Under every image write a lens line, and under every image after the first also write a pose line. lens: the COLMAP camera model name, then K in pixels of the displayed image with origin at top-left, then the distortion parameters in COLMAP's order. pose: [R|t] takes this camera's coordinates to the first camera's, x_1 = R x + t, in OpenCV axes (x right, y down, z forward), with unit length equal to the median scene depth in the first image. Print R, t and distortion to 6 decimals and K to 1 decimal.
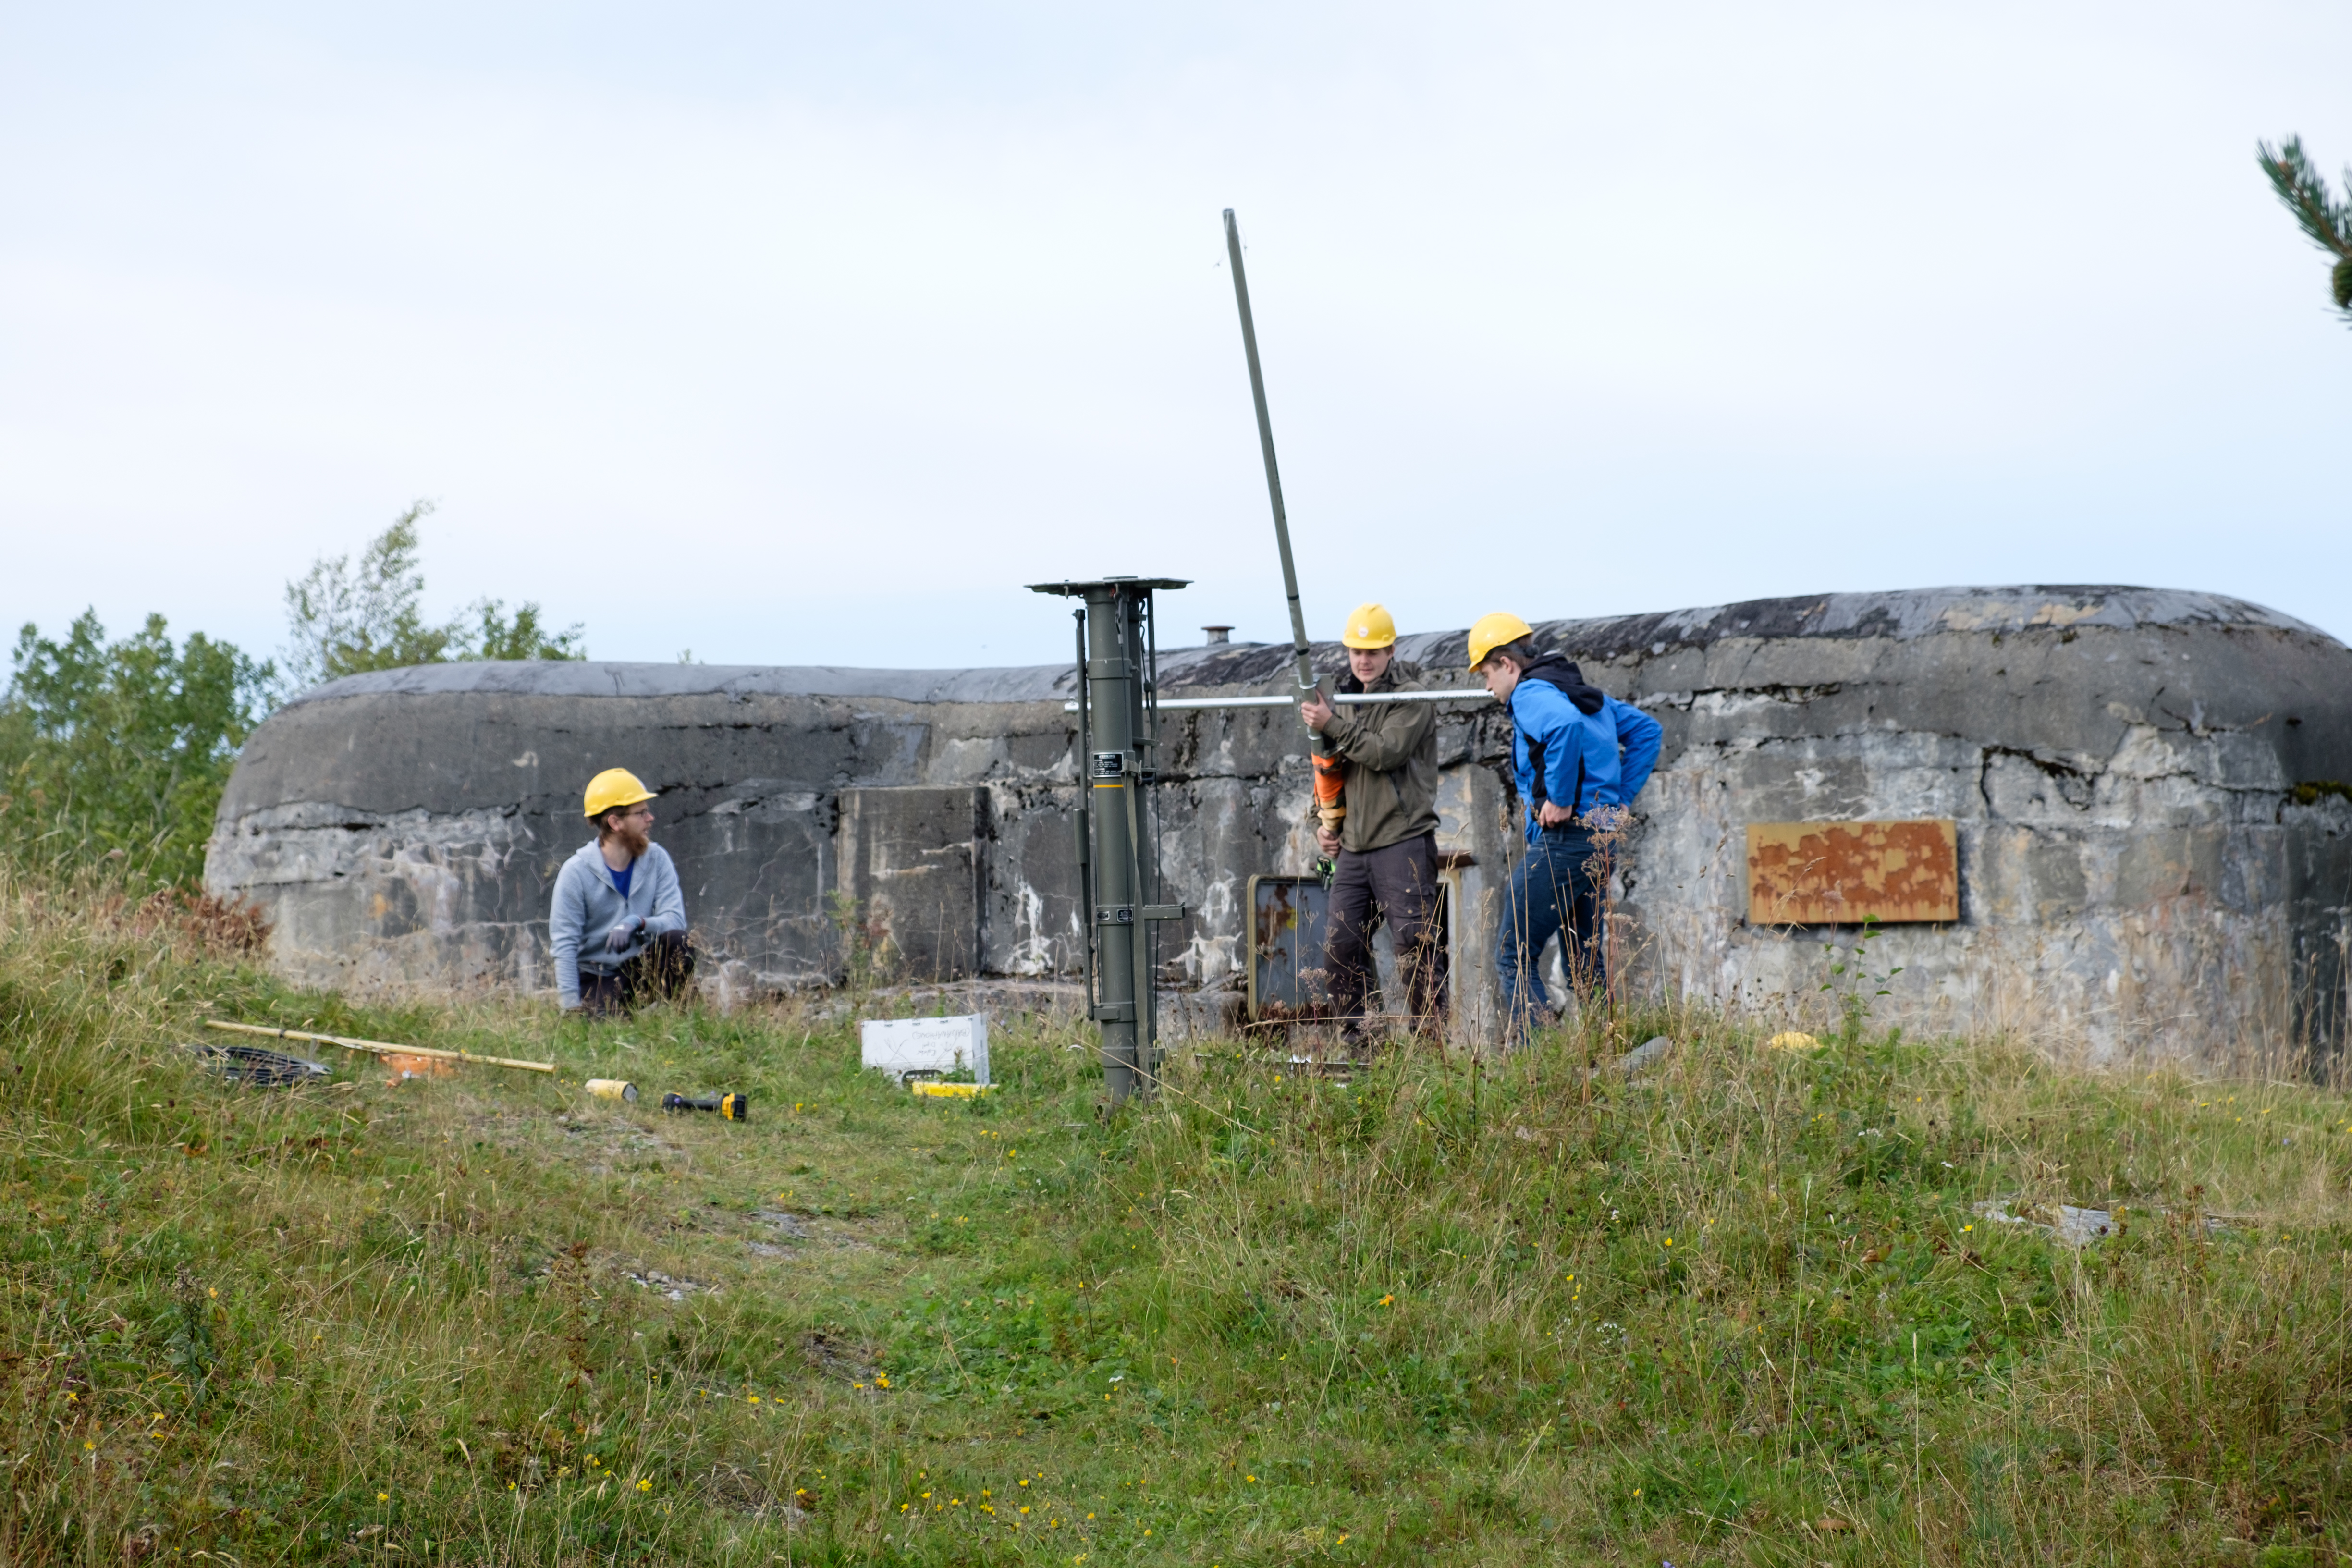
lens RADIAL K [[5489.8, 0, 1164.1], [0, 5489.8, 807.5], [0, 0, 1]] dist [0.155255, 0.000000]
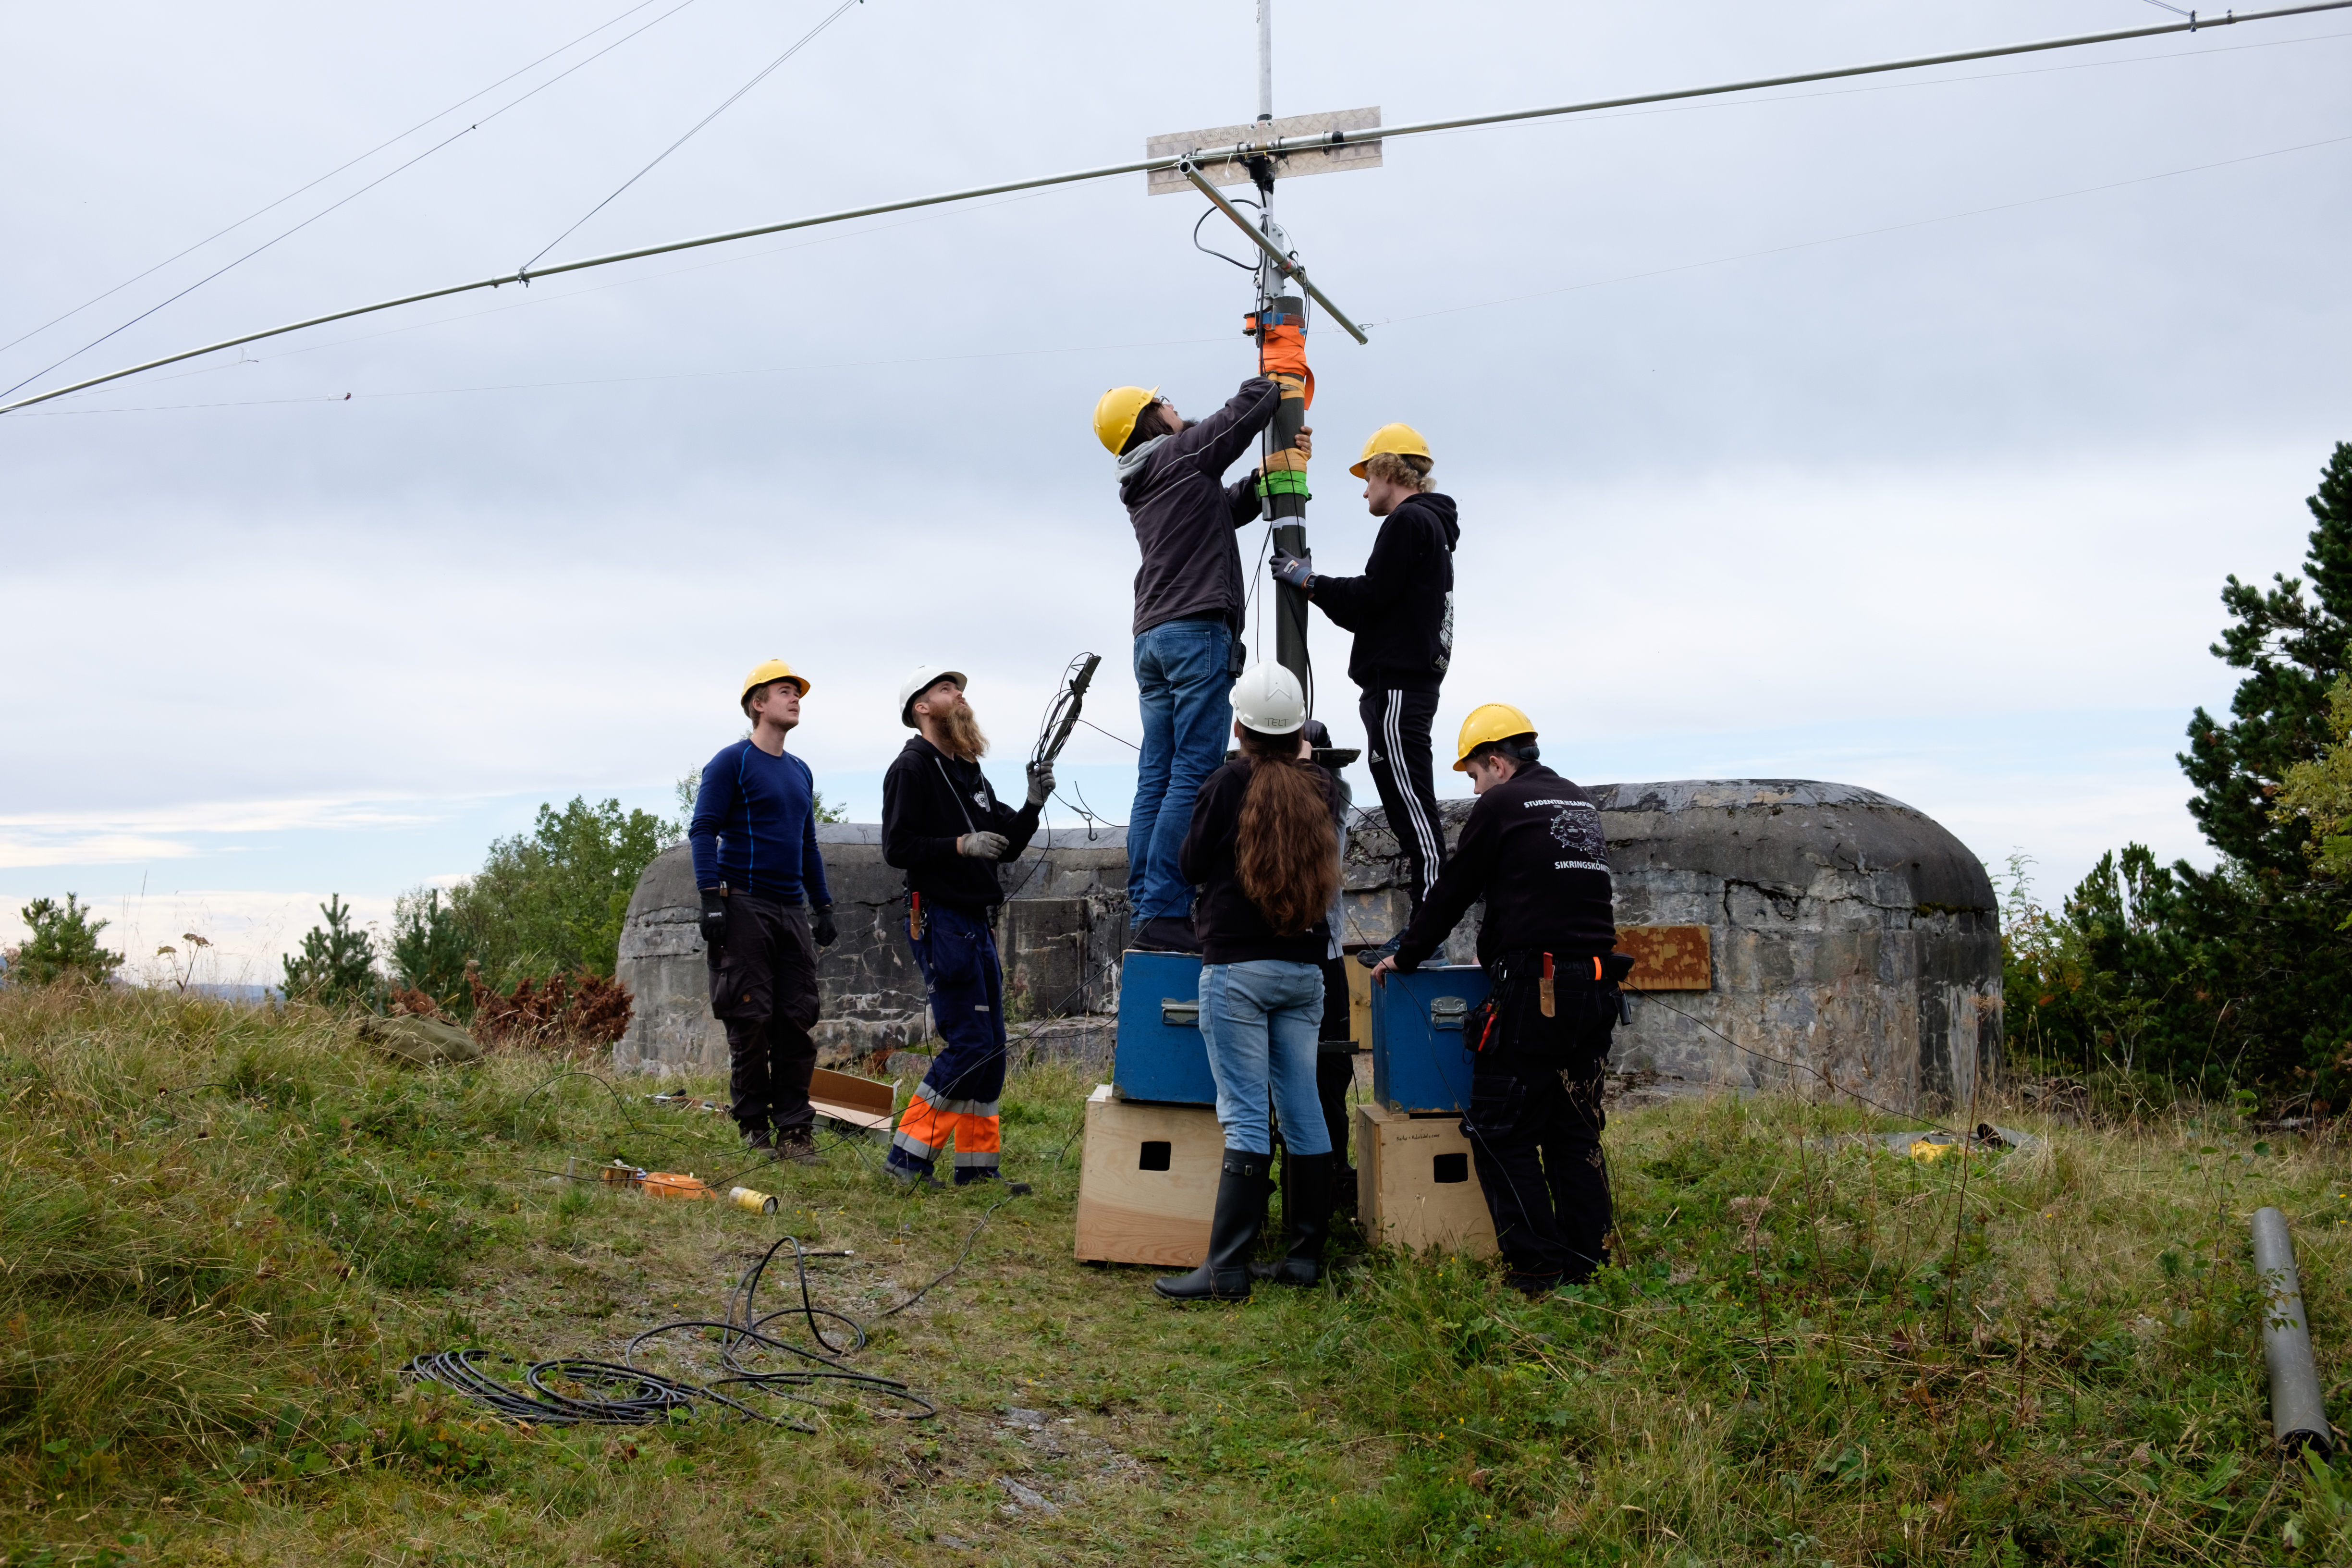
lens RADIAL K [[2445.4, 0, 1185.0], [0, 2445.4, 800.7], [0, 0, 1]] dist [-0.012829, 0.000000]
pose [[0.999527, 0.005133, 0.030337, -0.027696], [-0.003954, 0.999240, -0.038789, -0.005630], [-0.030513, 0.038650, 0.998787, 0.284989]]
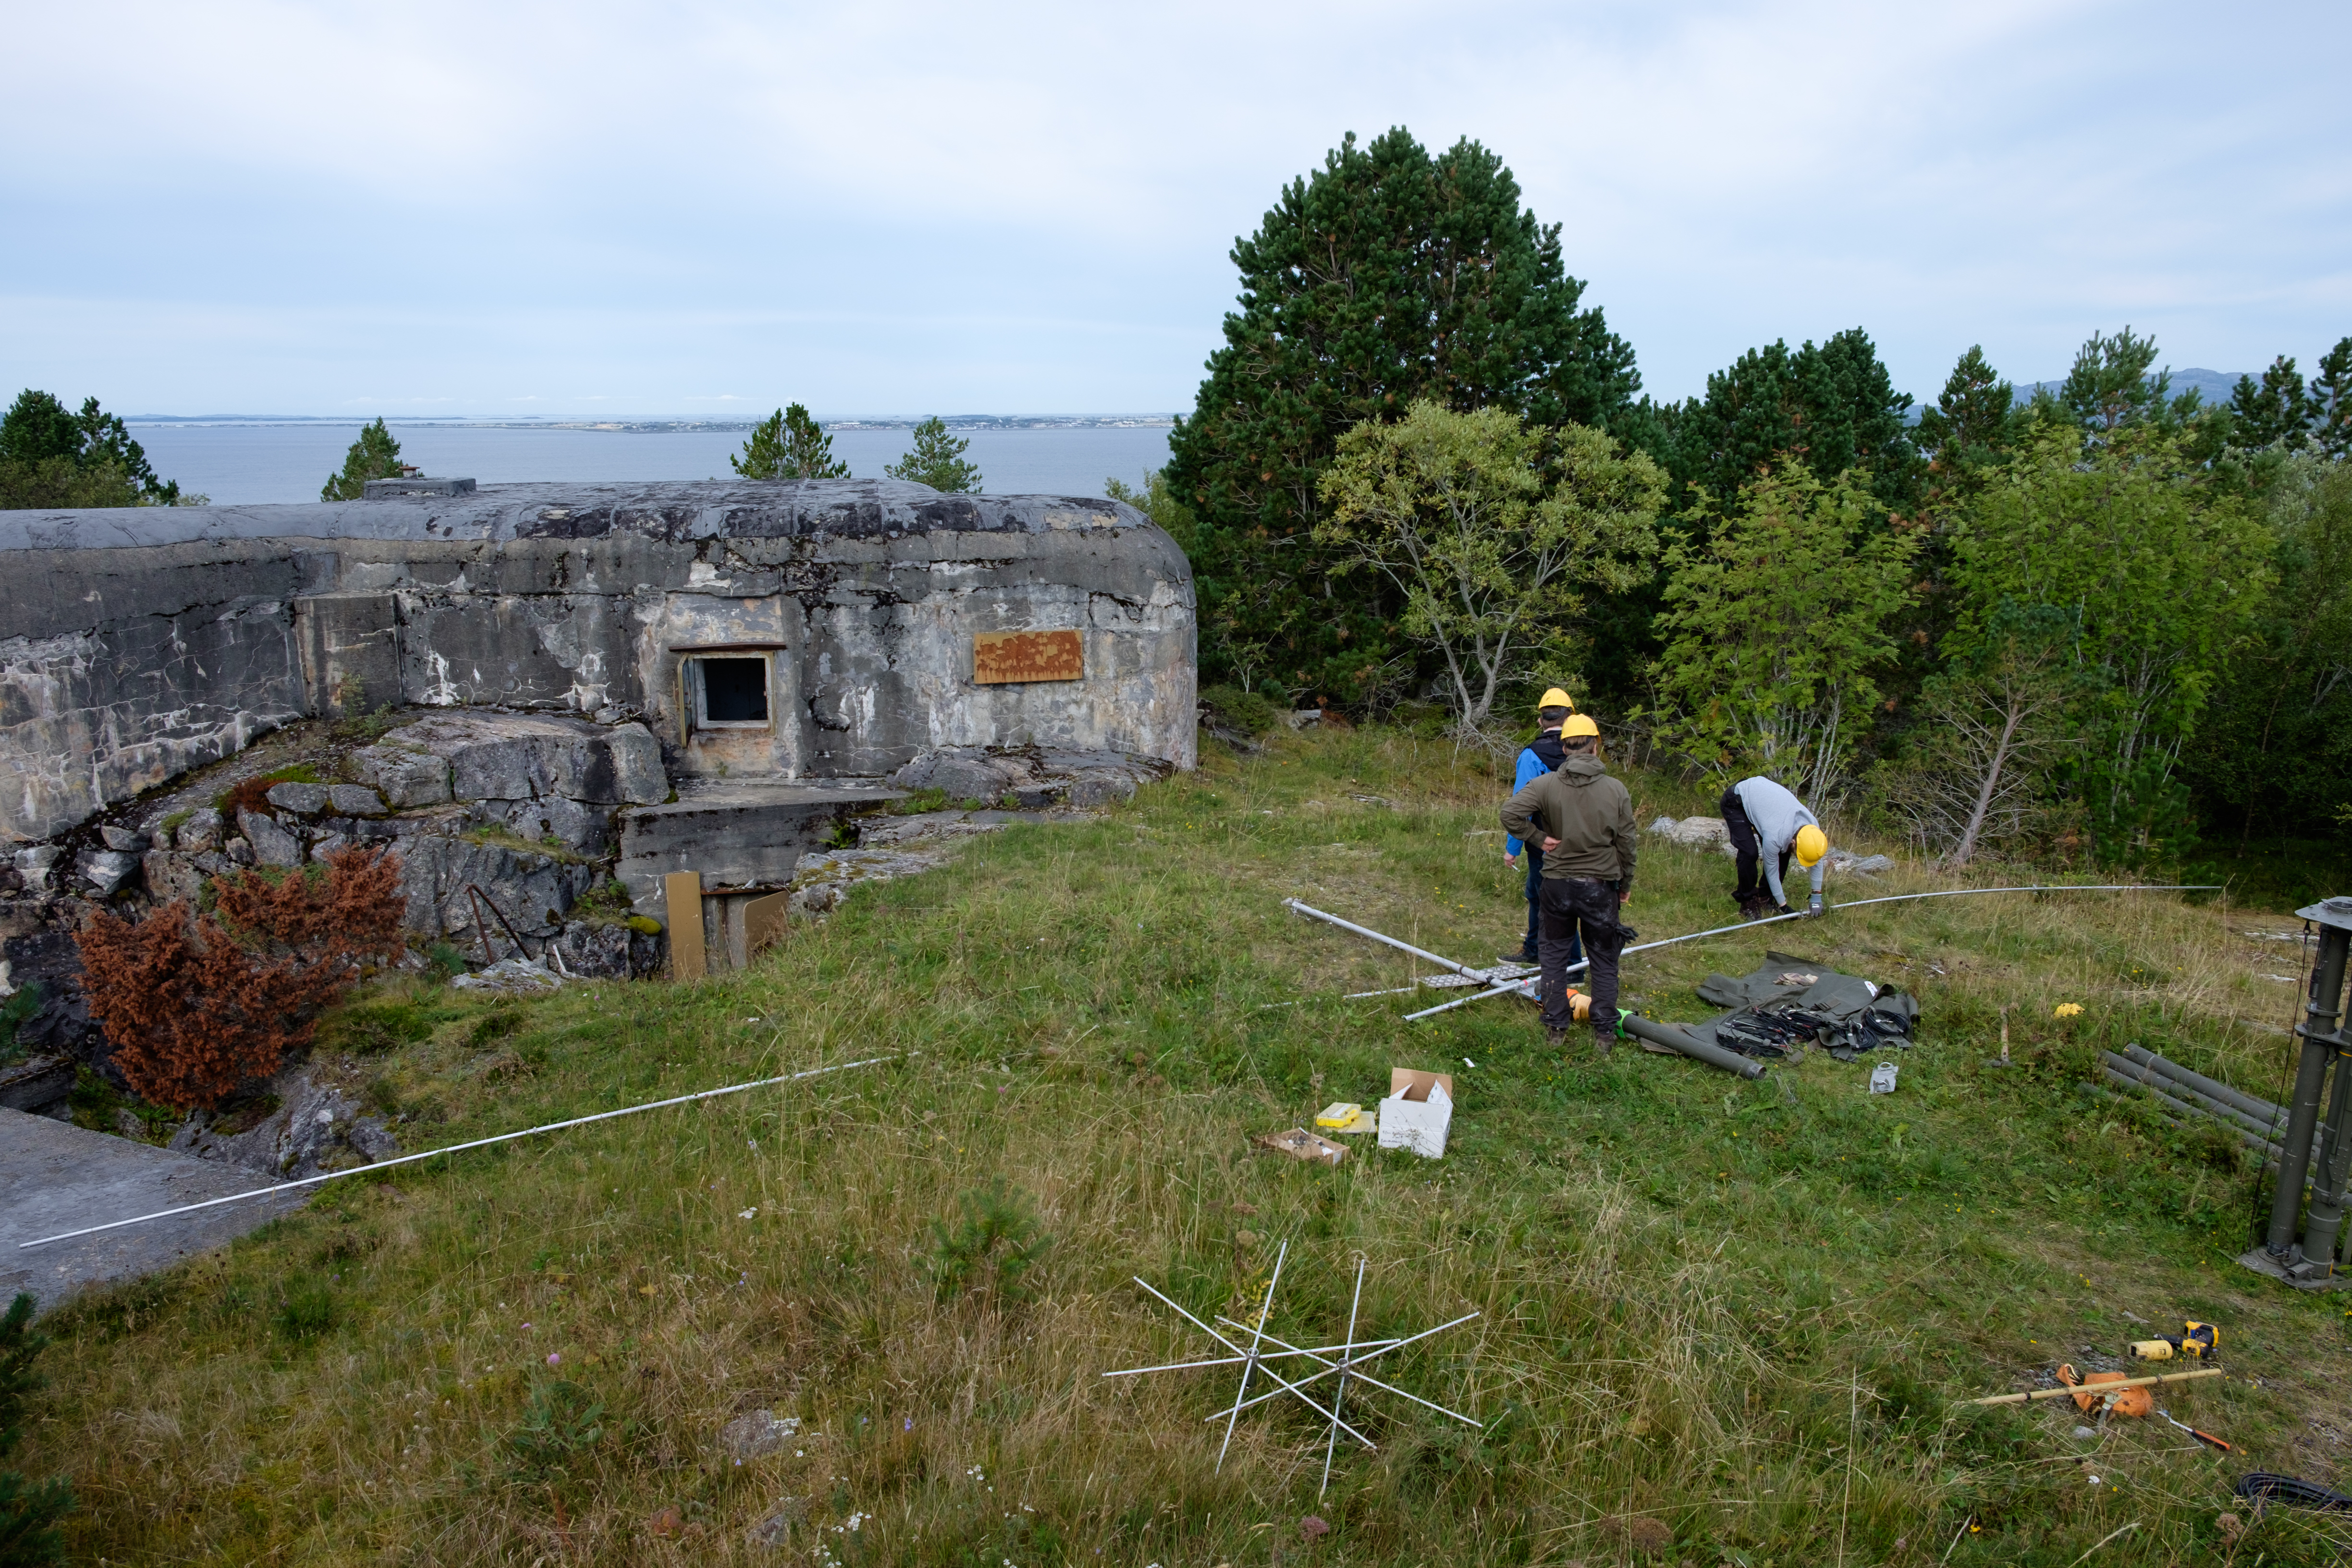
lens RADIAL K [[1756.2, 0, 1184.7], [0, 1756.2, 775.3], [0, 0, 1]] dist [-0.048038, 0.020695]
pose [[0.689577, -0.137326, 0.711073, -0.279803], [-0.038743, 0.973456, 0.225571, -0.087786], [-0.723175, -0.183098, 0.665953, 0.511380]]
